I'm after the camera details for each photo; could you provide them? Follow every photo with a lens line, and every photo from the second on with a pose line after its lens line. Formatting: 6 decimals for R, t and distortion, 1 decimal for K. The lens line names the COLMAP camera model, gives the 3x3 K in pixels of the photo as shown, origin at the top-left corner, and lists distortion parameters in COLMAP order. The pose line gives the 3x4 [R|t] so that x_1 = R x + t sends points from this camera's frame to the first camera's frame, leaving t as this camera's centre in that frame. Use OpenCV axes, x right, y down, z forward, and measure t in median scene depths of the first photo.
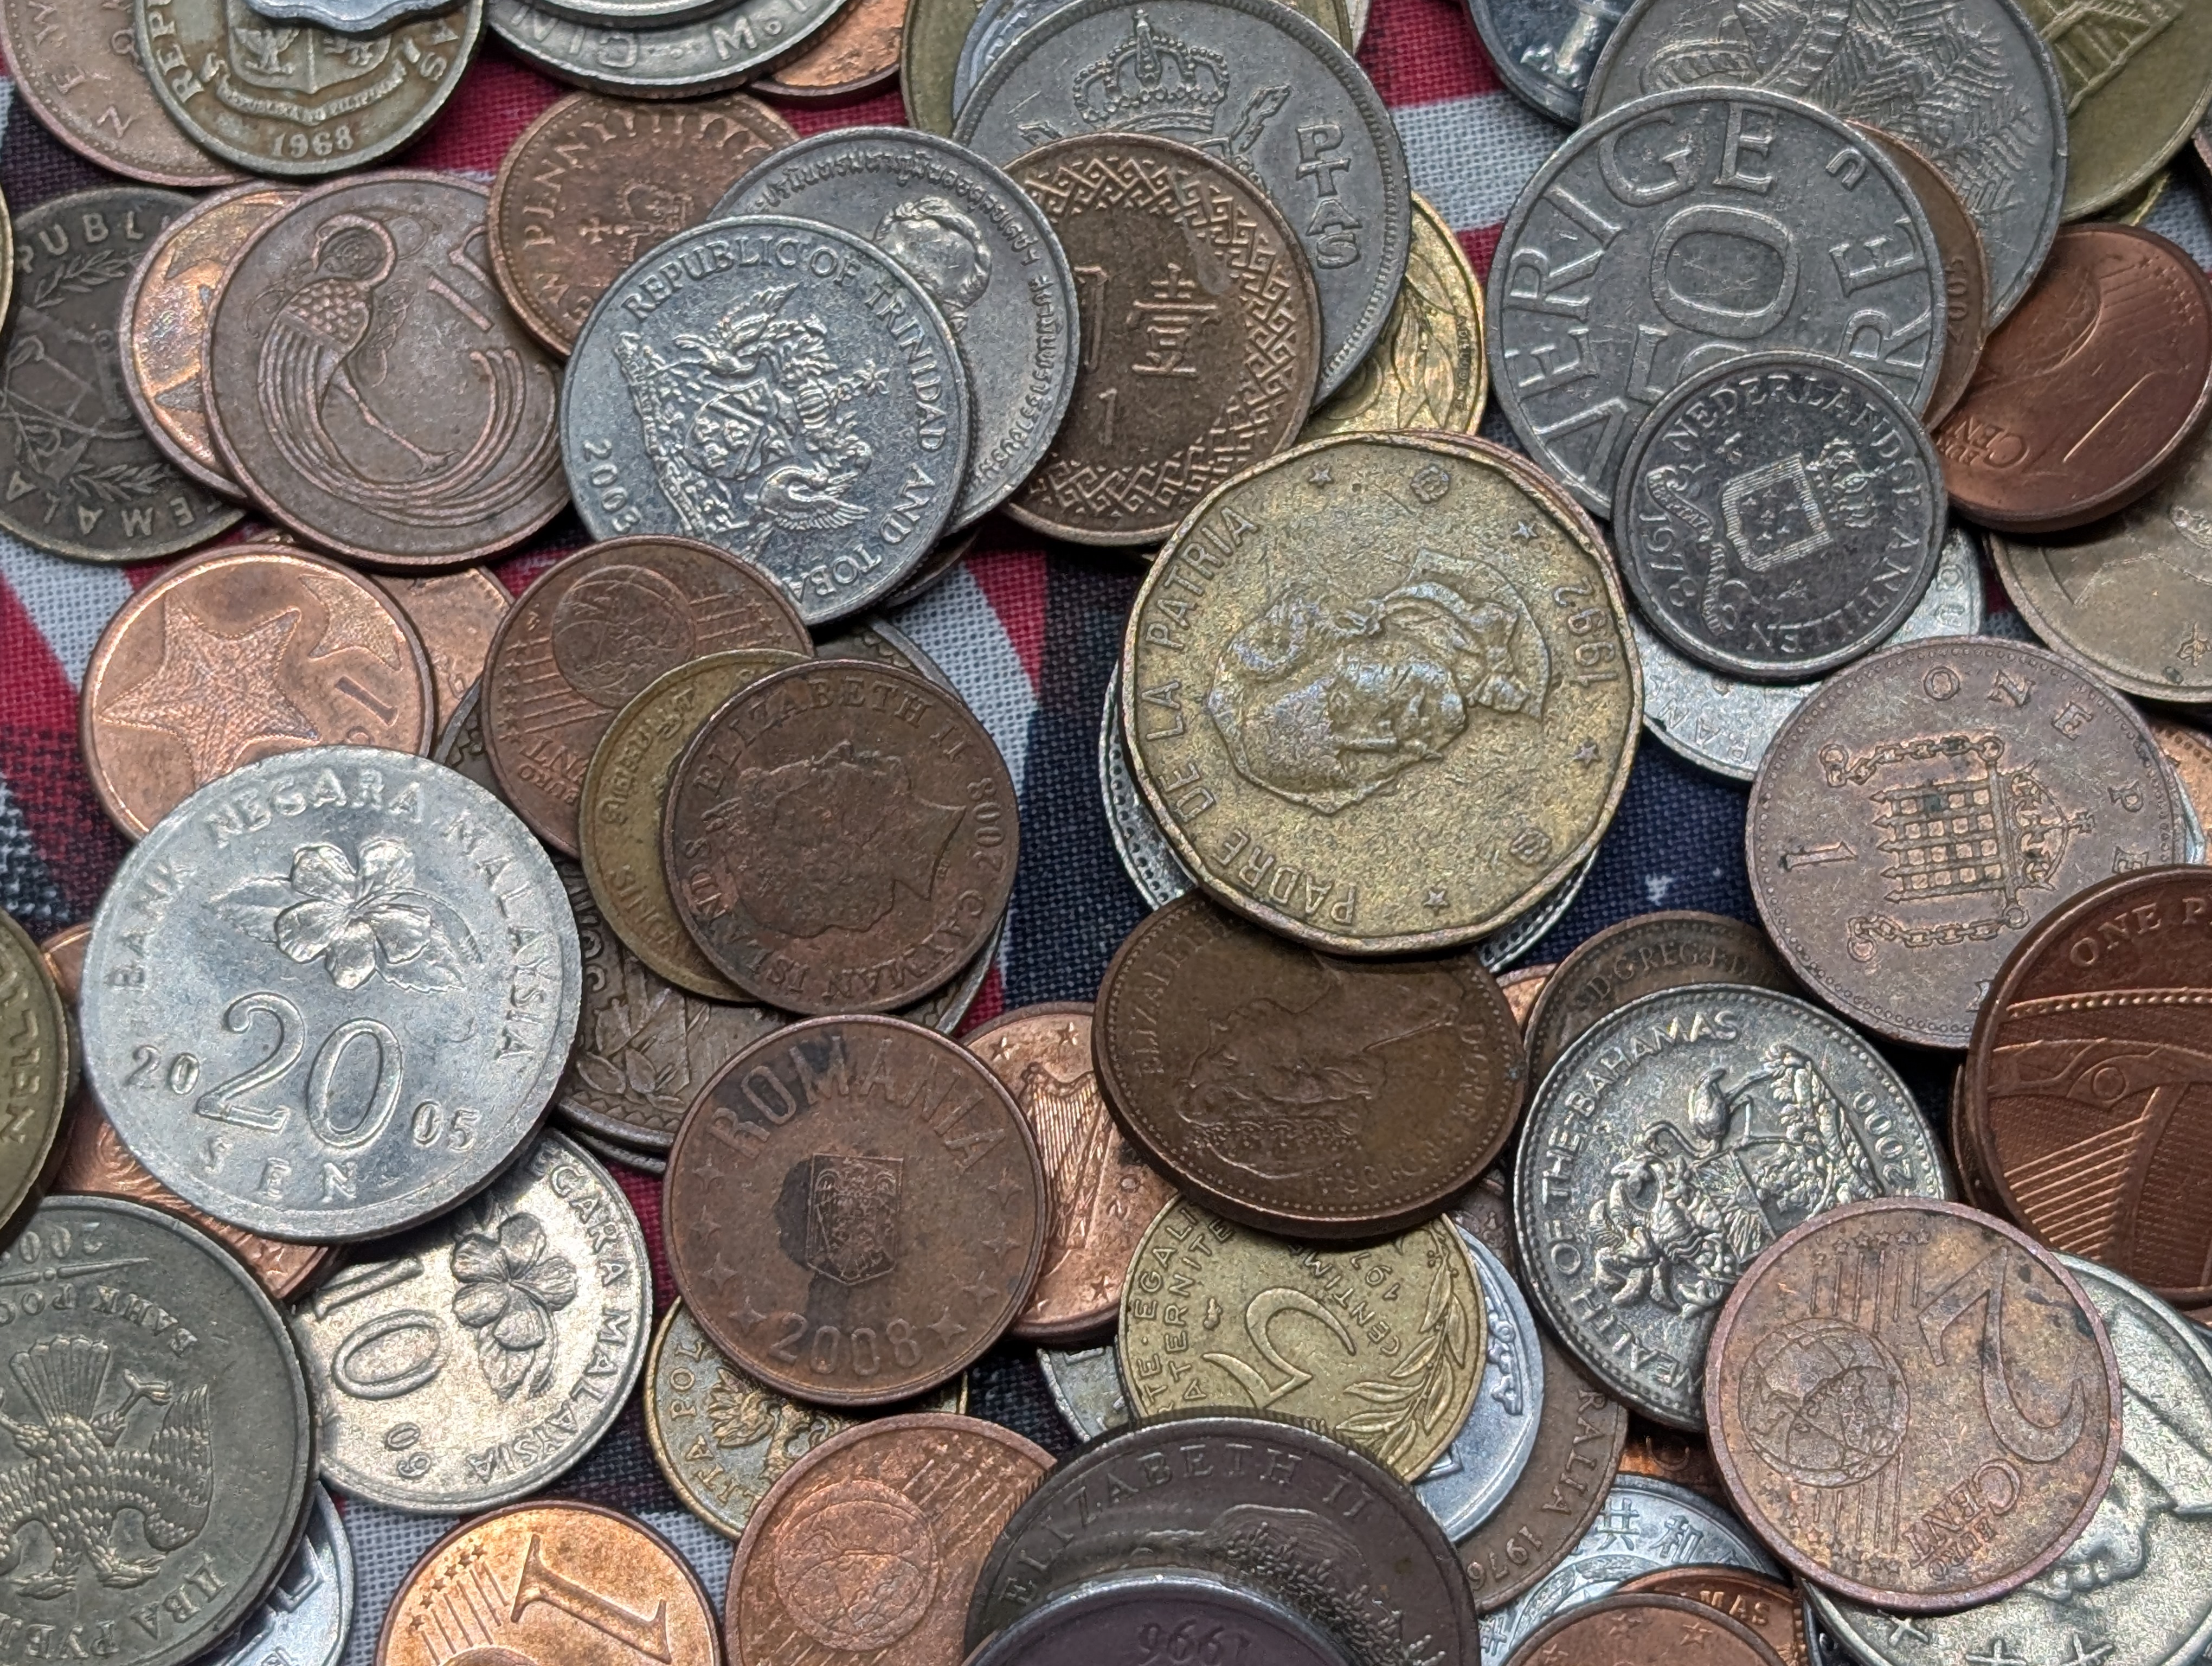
lens RADIAL K [[5143.7, 0, 1085.2], [0, 5143.7, 823.0], [0, 0, 1]] dist [0.122696, 0.000000]
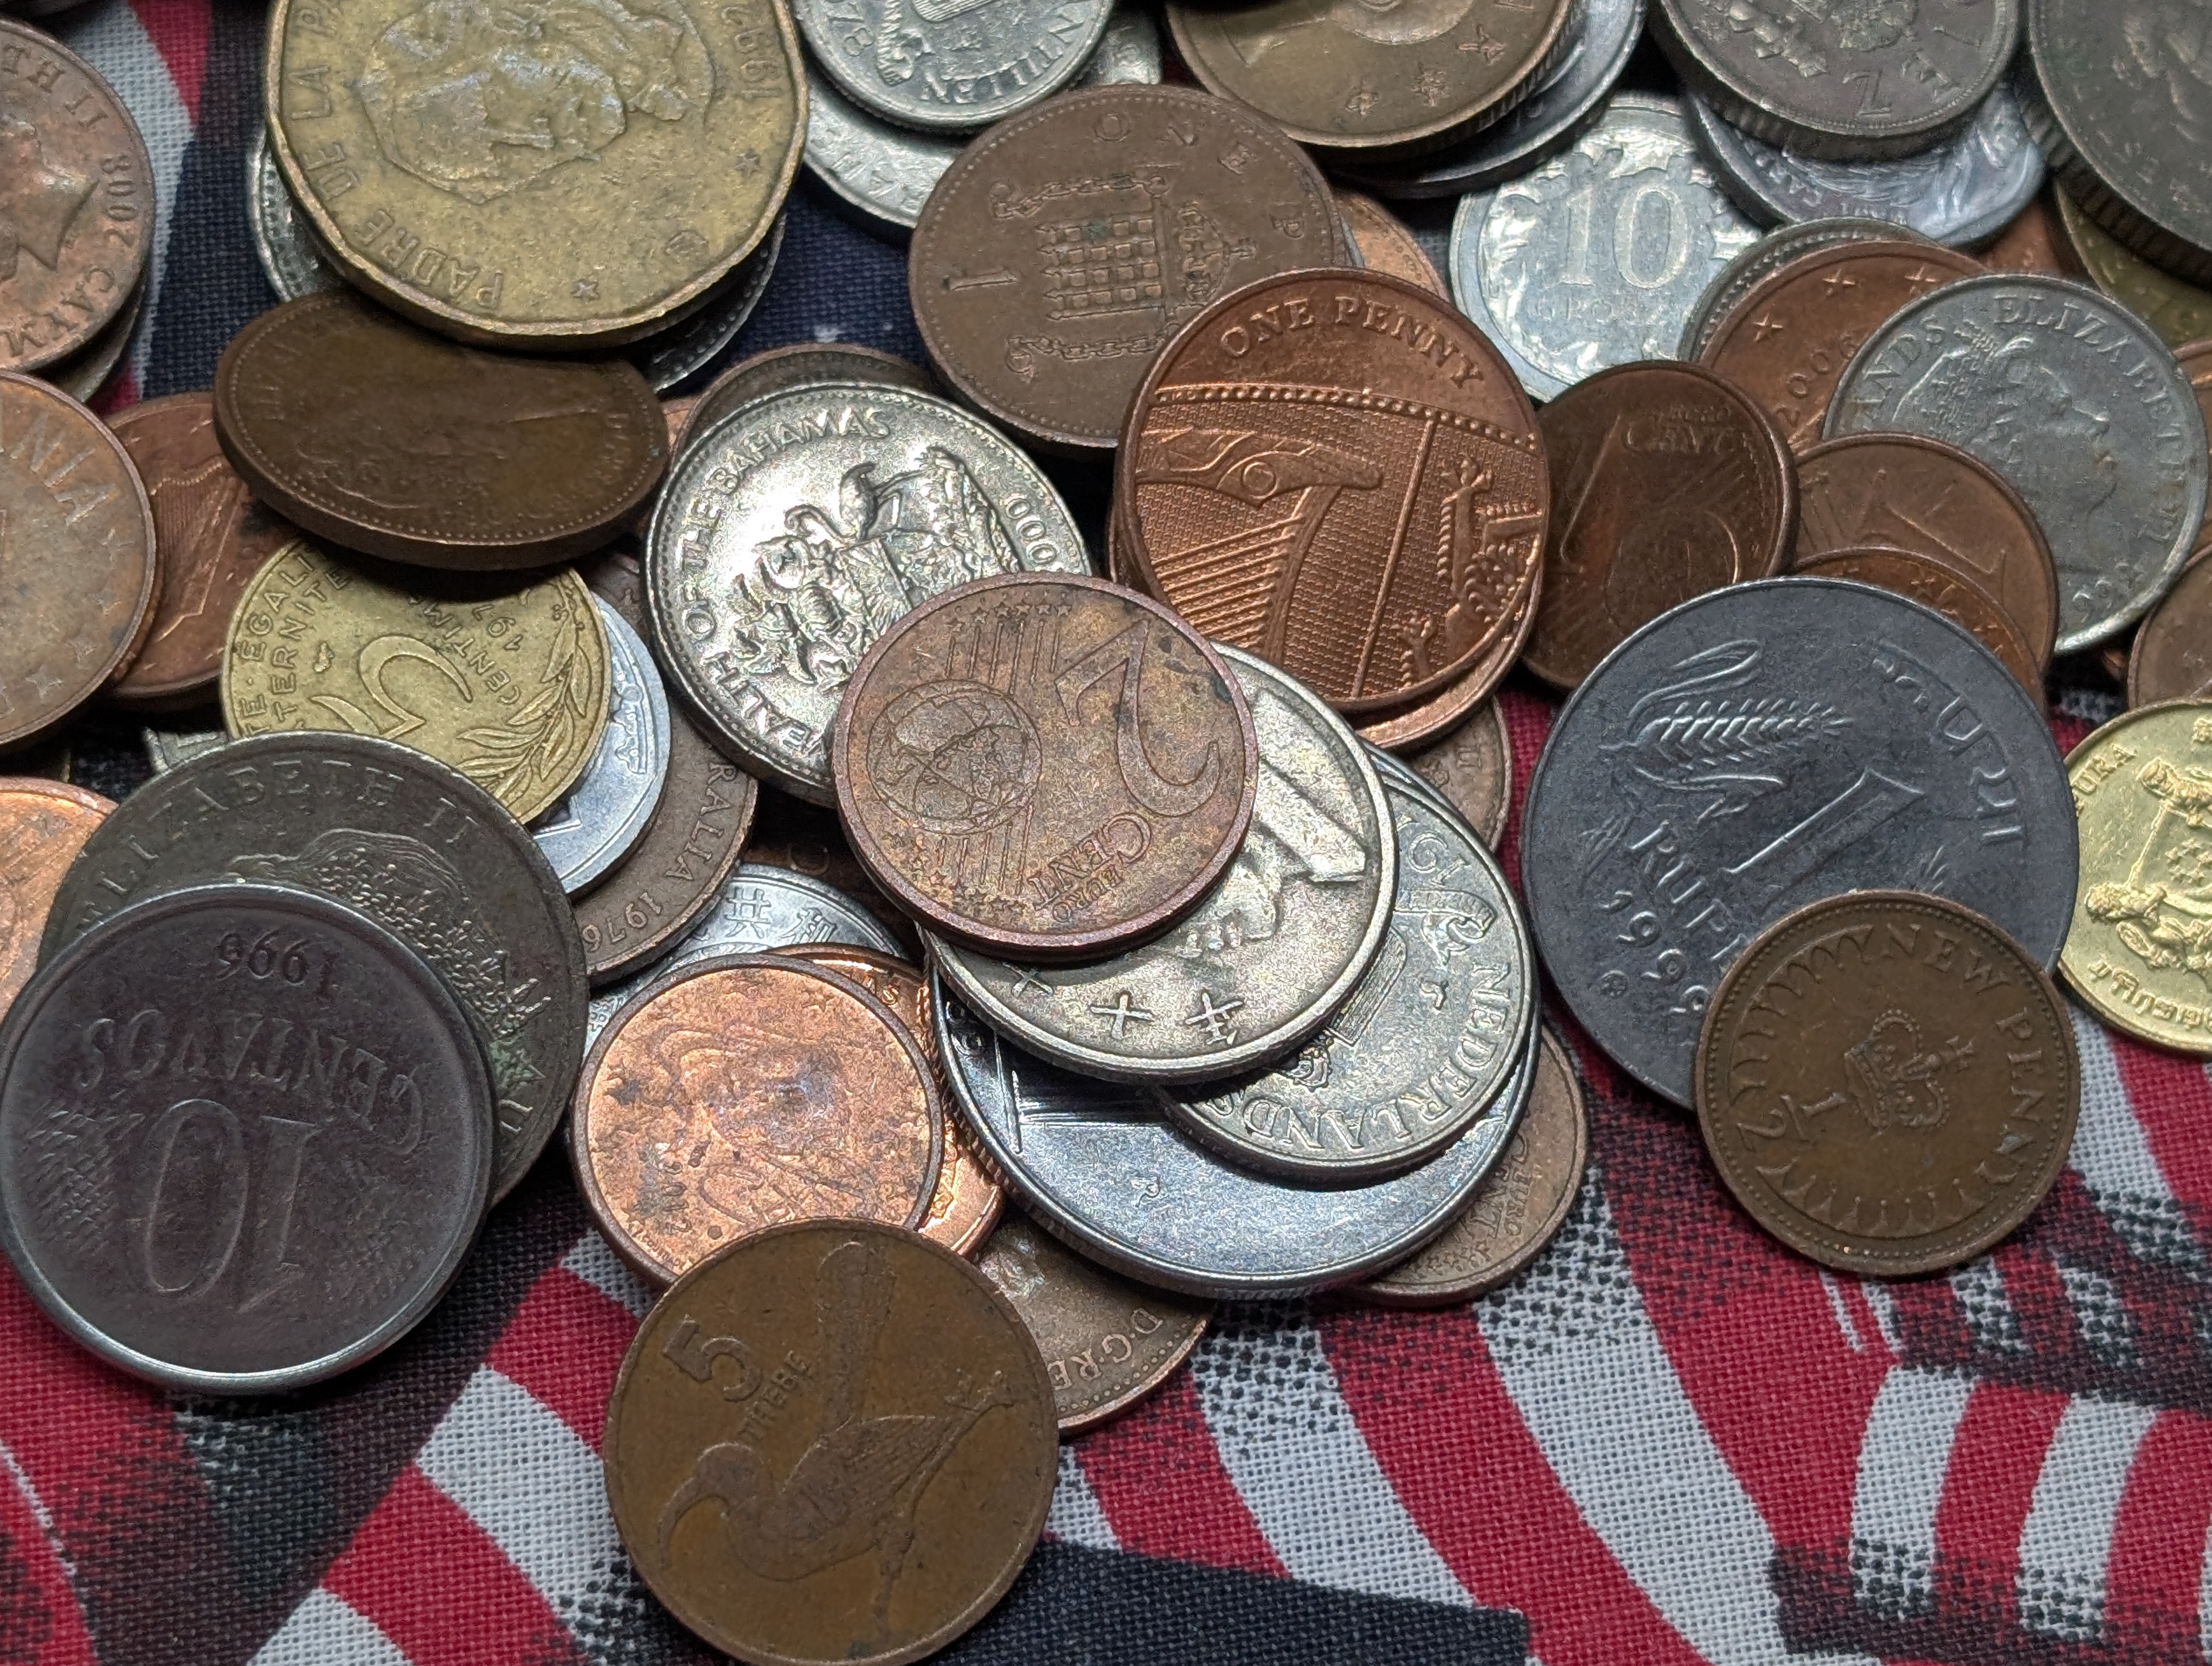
lens RADIAL K [[5143.7, 0, 1113.3], [0, 5143.7, 833.8], [0, 0, 1]] dist [0.122696, 0.000000]
pose [[0.995705, 0.033048, 0.086486, 0.086707], [-0.018359, 0.986052, -0.165423, 0.275863], [-0.090747, 0.163125, 0.982423, 0.049941]]
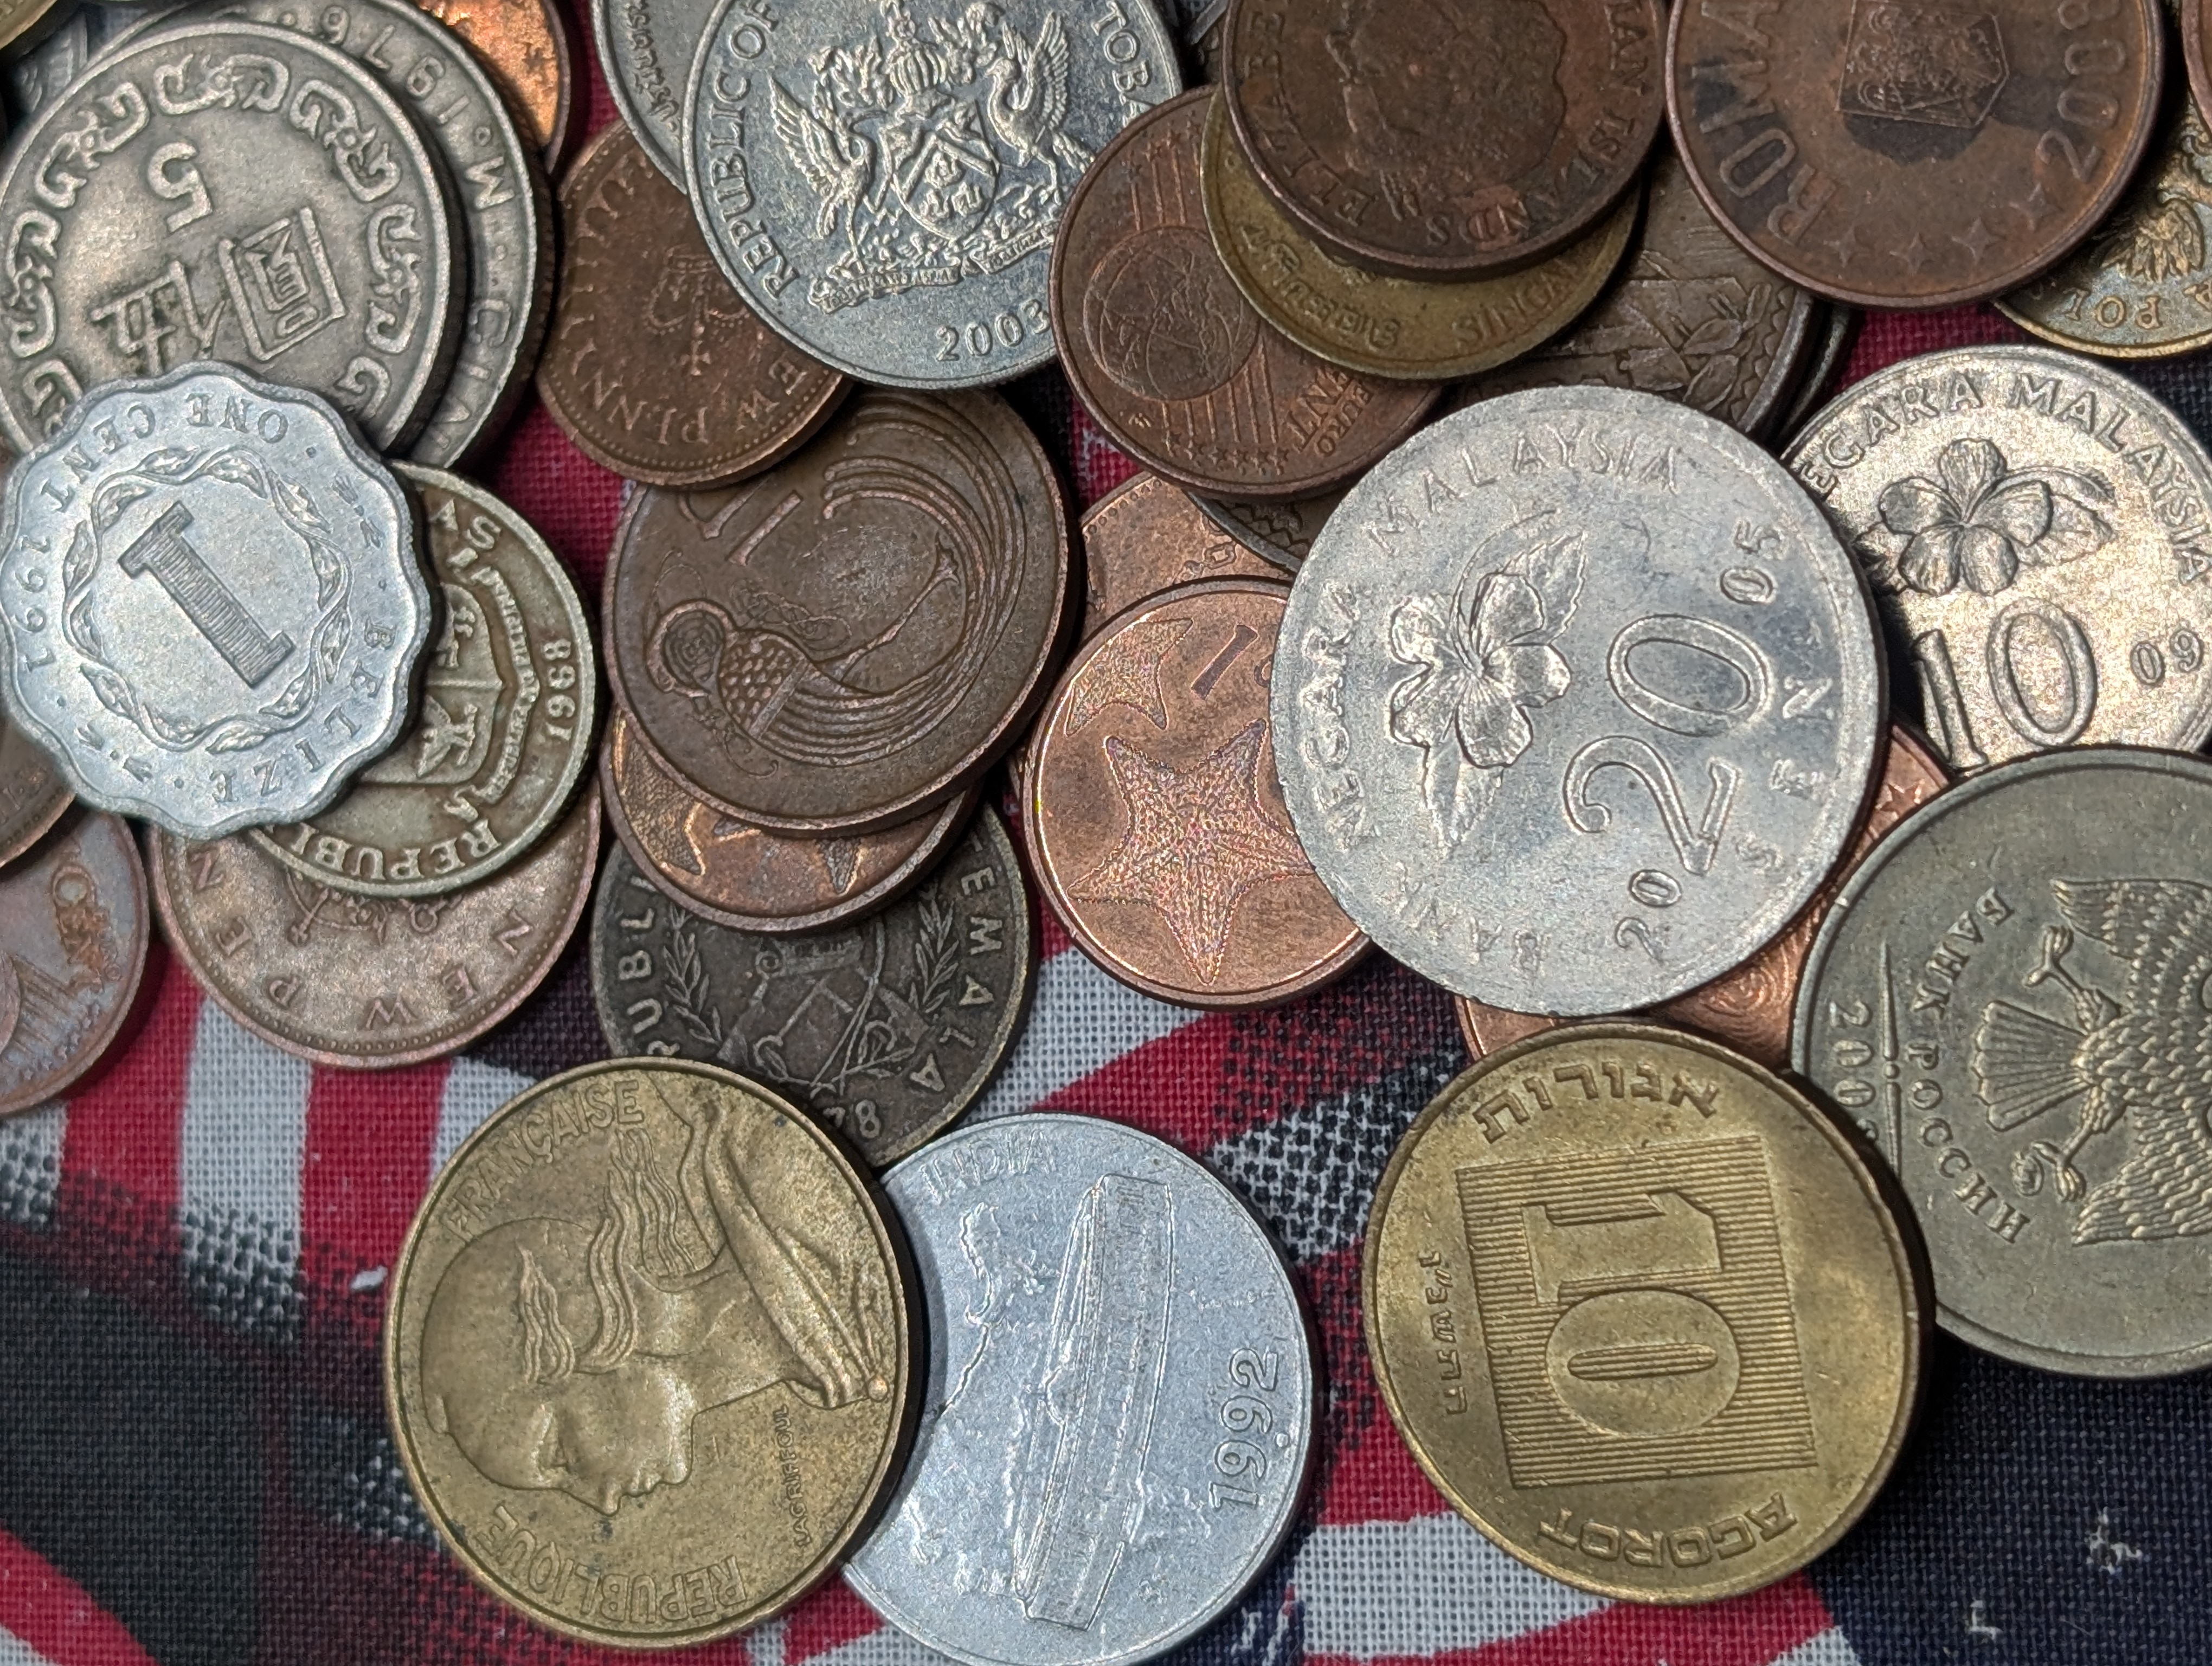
lens RADIAL K [[5143.7, 0, 1116.3], [0, 5143.7, 829.5], [0, 0, 1]] dist [0.122696, 0.000000]
pose [[0.101385, -0.994511, 0.025868, -0.192124], [0.988171, 0.097663, -0.118241, 0.058741], [0.115066, 0.037550, 0.992648, 0.200524]]
